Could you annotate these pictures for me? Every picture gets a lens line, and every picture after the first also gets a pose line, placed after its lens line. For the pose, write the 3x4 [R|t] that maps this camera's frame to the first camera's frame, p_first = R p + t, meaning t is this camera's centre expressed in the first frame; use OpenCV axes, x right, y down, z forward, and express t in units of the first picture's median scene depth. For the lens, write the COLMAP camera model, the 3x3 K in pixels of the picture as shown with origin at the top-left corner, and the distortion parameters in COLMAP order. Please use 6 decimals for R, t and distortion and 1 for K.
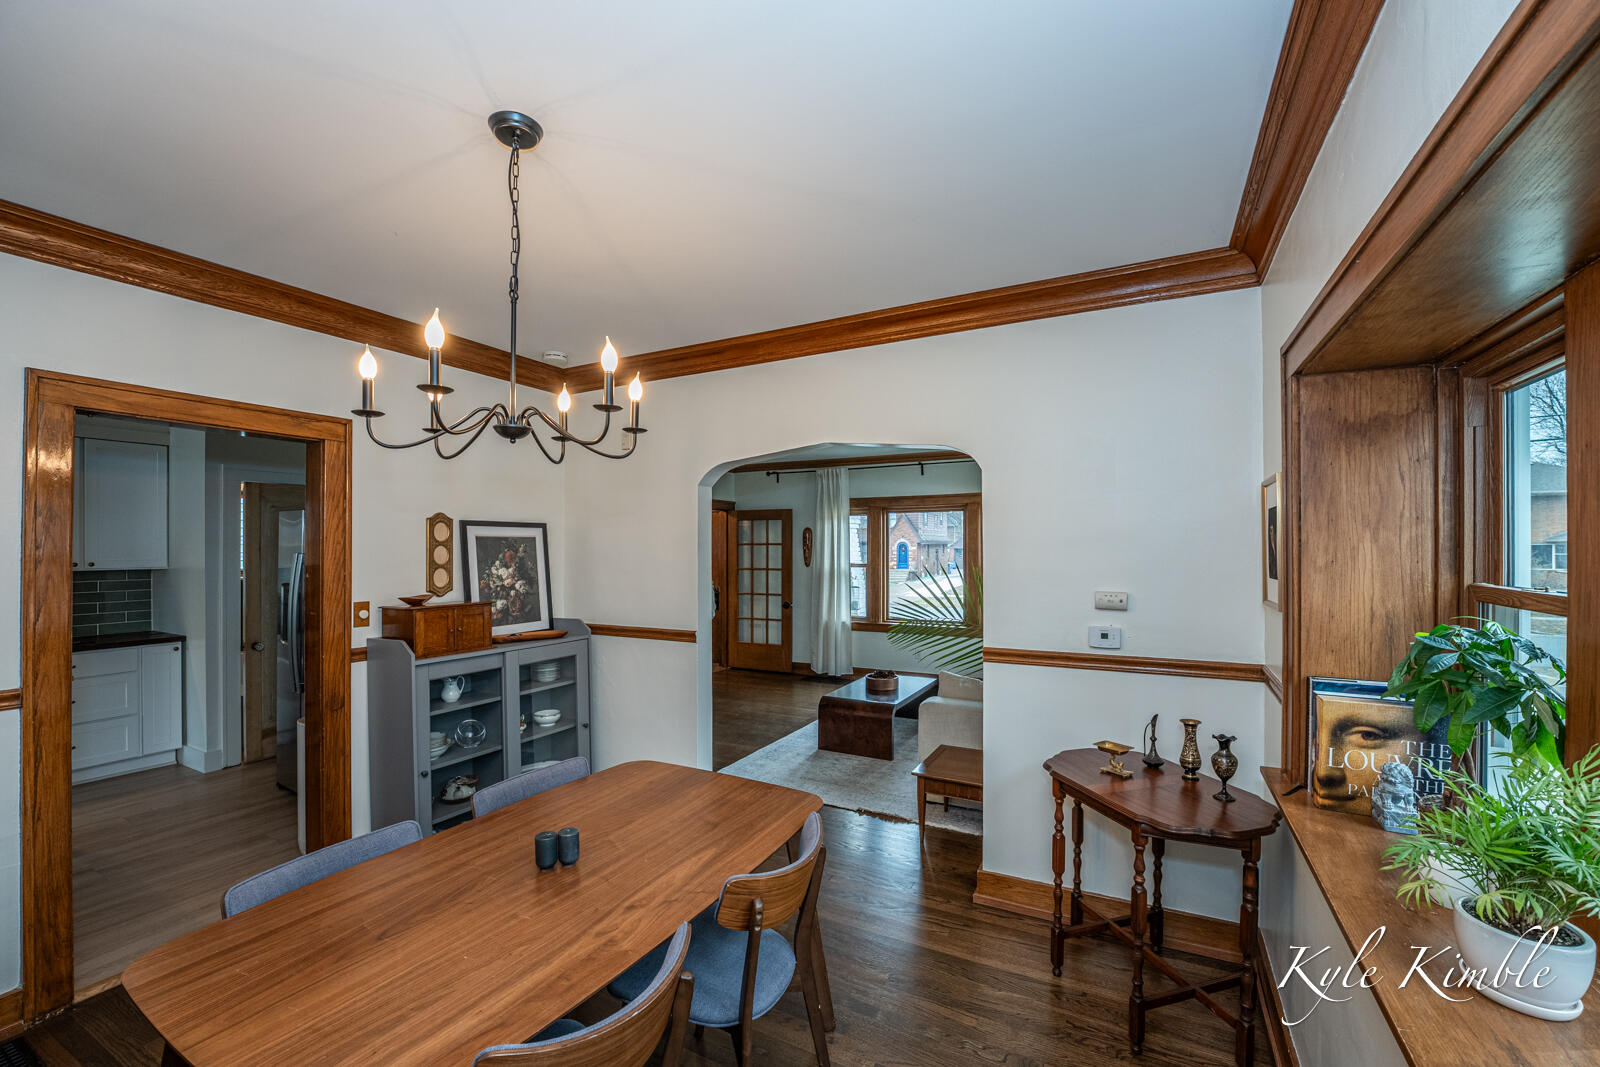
lens RADIAL K [[662.9, 0, 801.5], [0, 662.9, 541.4], [0, 0, 1]] dist [-0.000714, 0.000006]
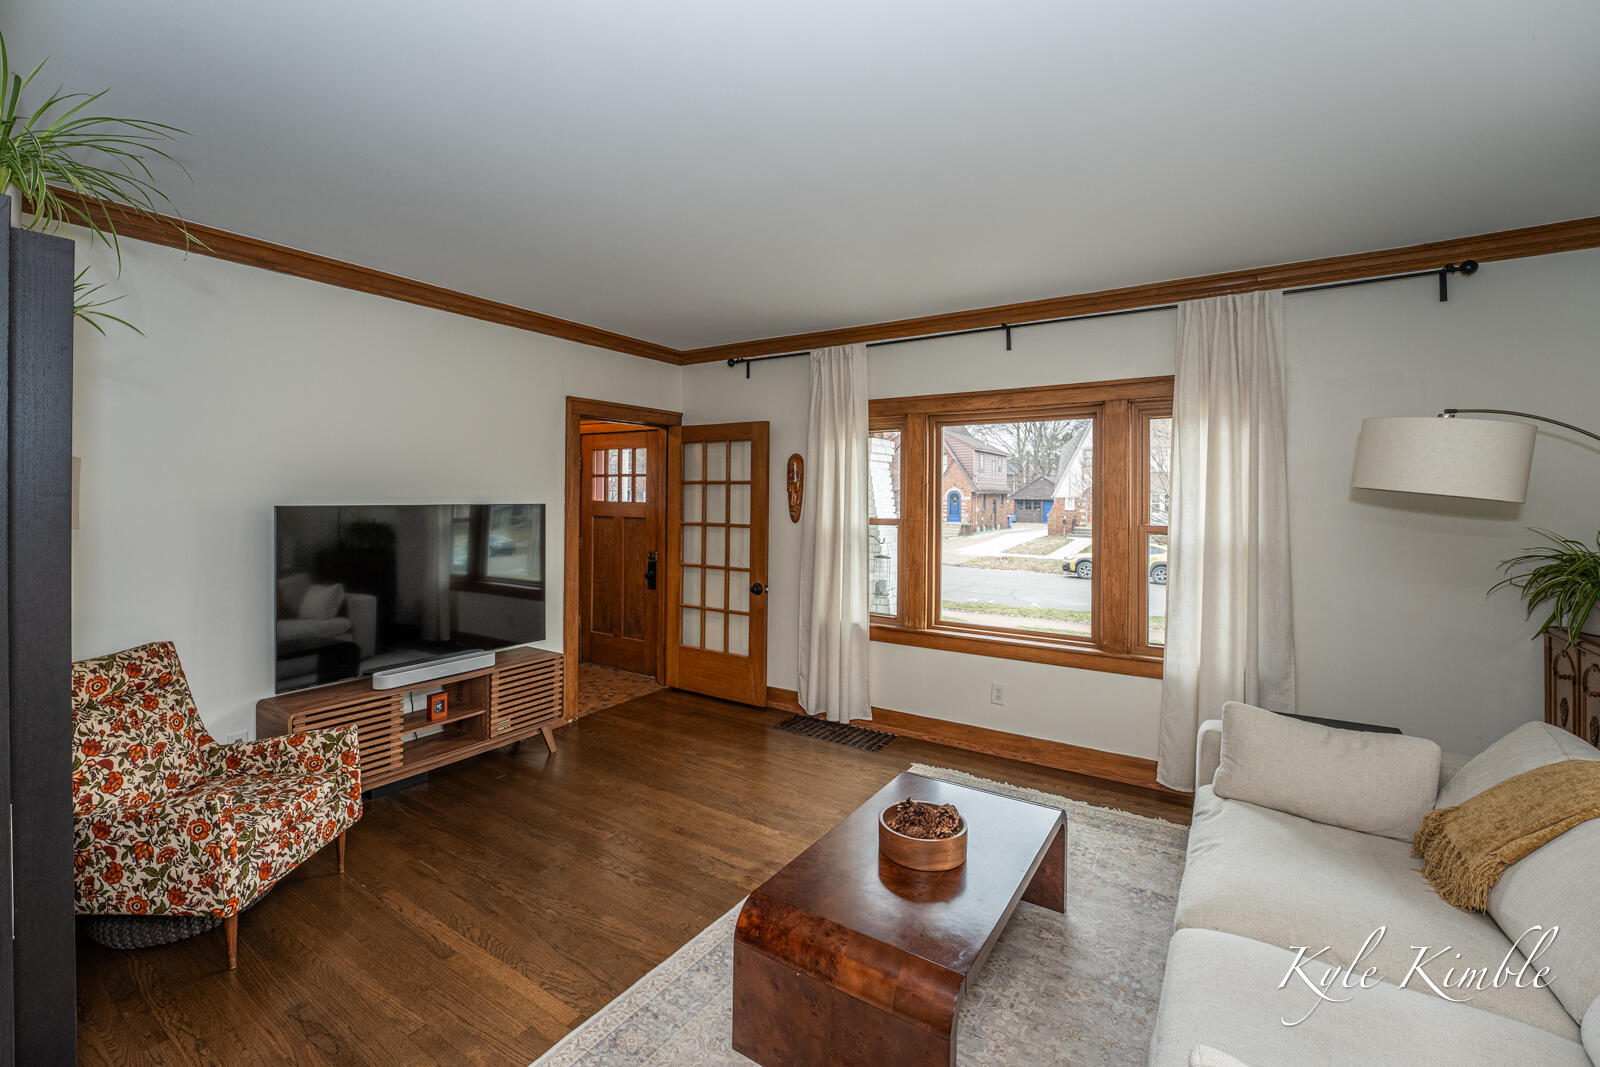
lens RADIAL K [[662.9, 0, 768.7], [0, 662.9, 489.3], [0, 0, 1]] dist [-0.000714, 0.000006]
pose [[0.992821, 0.013544, -0.118843, 0.053599], [-0.013649, 0.999907, -0.000070, 0.009654], [0.118831, 0.001692, 0.992913, 0.423820]]
